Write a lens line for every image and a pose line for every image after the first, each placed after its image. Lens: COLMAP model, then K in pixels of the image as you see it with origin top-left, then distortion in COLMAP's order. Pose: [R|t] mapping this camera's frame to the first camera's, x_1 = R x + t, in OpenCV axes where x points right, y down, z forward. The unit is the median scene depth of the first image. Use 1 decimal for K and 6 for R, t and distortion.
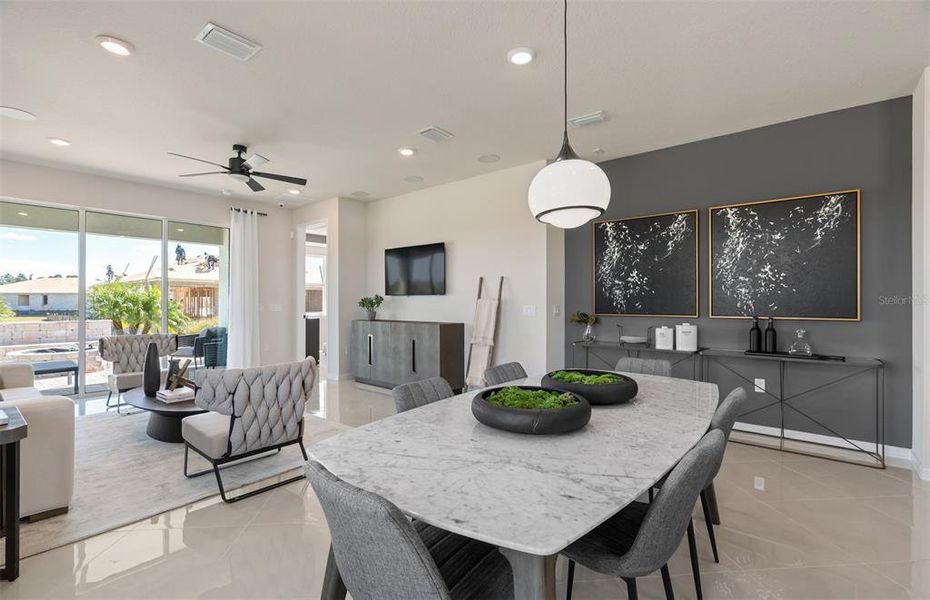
lens RADIAL K [[419.0, 0, 465.1], [0, 419.0, 301.6], [0, 0, 1]] dist [-0.015699, 0.005780]
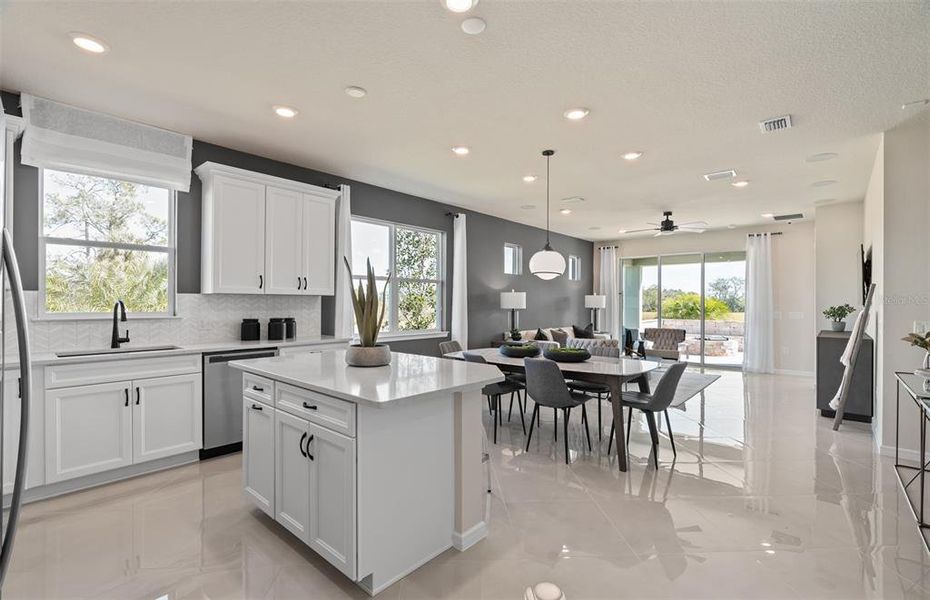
lens RADIAL K [[419.0, 0, 460.4], [0, 419.0, 301.9], [0, 0, 1]] dist [-0.015699, 0.005780]
pose [[-0.032176, -0.003163, -0.999477, 1.019385], [-0.008146, 0.999963, -0.002902, -0.016600], [0.999449, 0.008048, -0.032200, 0.243423]]
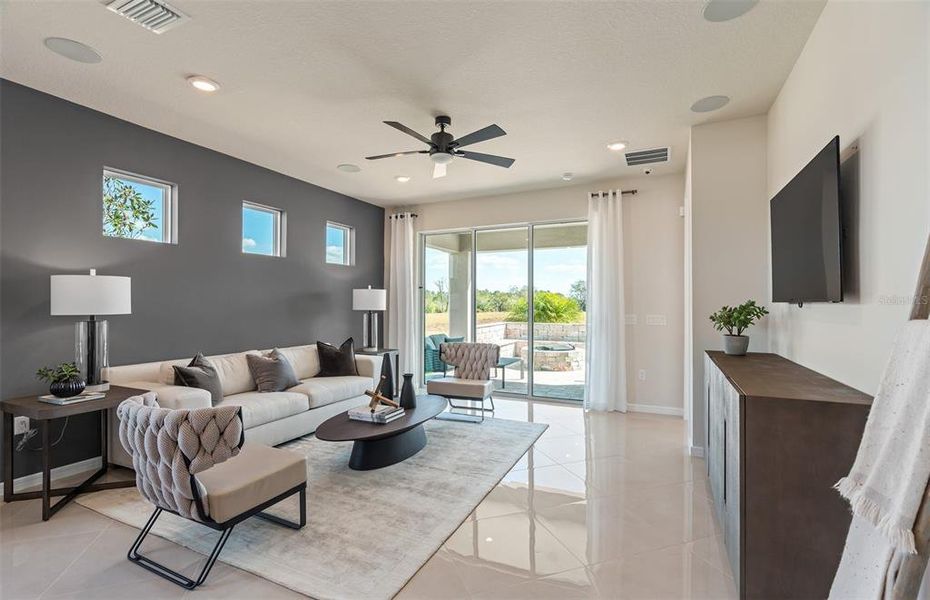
lens RADIAL K [[419.0, 0, 463.2], [0, 419.0, 305.1], [0, 0, 1]] dist [-0.015699, 0.005780]
pose [[0.247703, 0.001043, -0.968836, 0.225600], [-0.003422, 0.999994, 0.000202, -0.015141], [0.968830, 0.003265, 0.247705, 0.791435]]
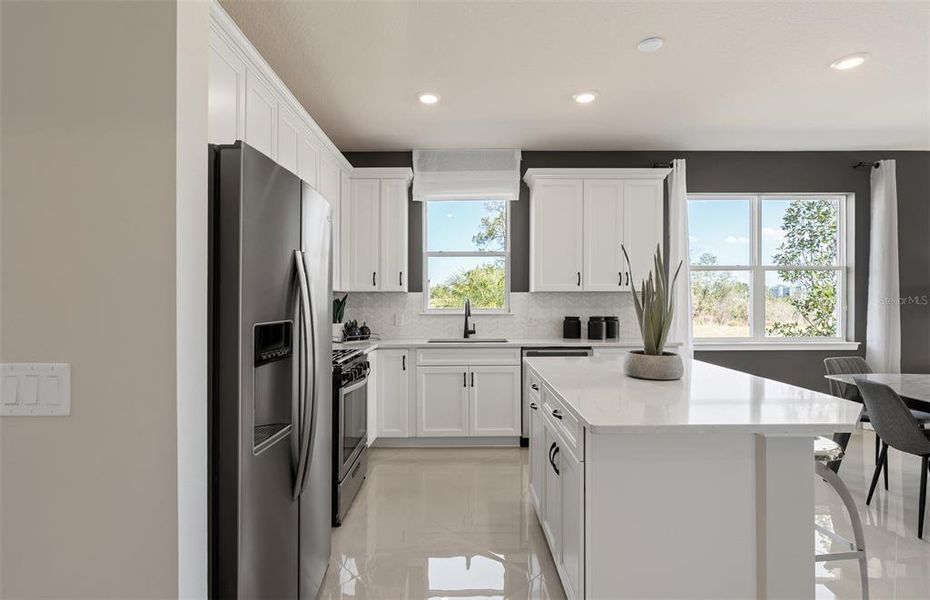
lens RADIAL K [[441.2, 0, 457.2], [0, 441.2, 300.6], [0, 0, 1]] dist [-0.006429, 0.002351]
pose [[-0.763655, 0.002325, -0.645621, 0.933995], [-0.000472, 0.999991, 0.004160, -0.017230], [0.645625, 0.003482, -0.763647, 0.327121]]
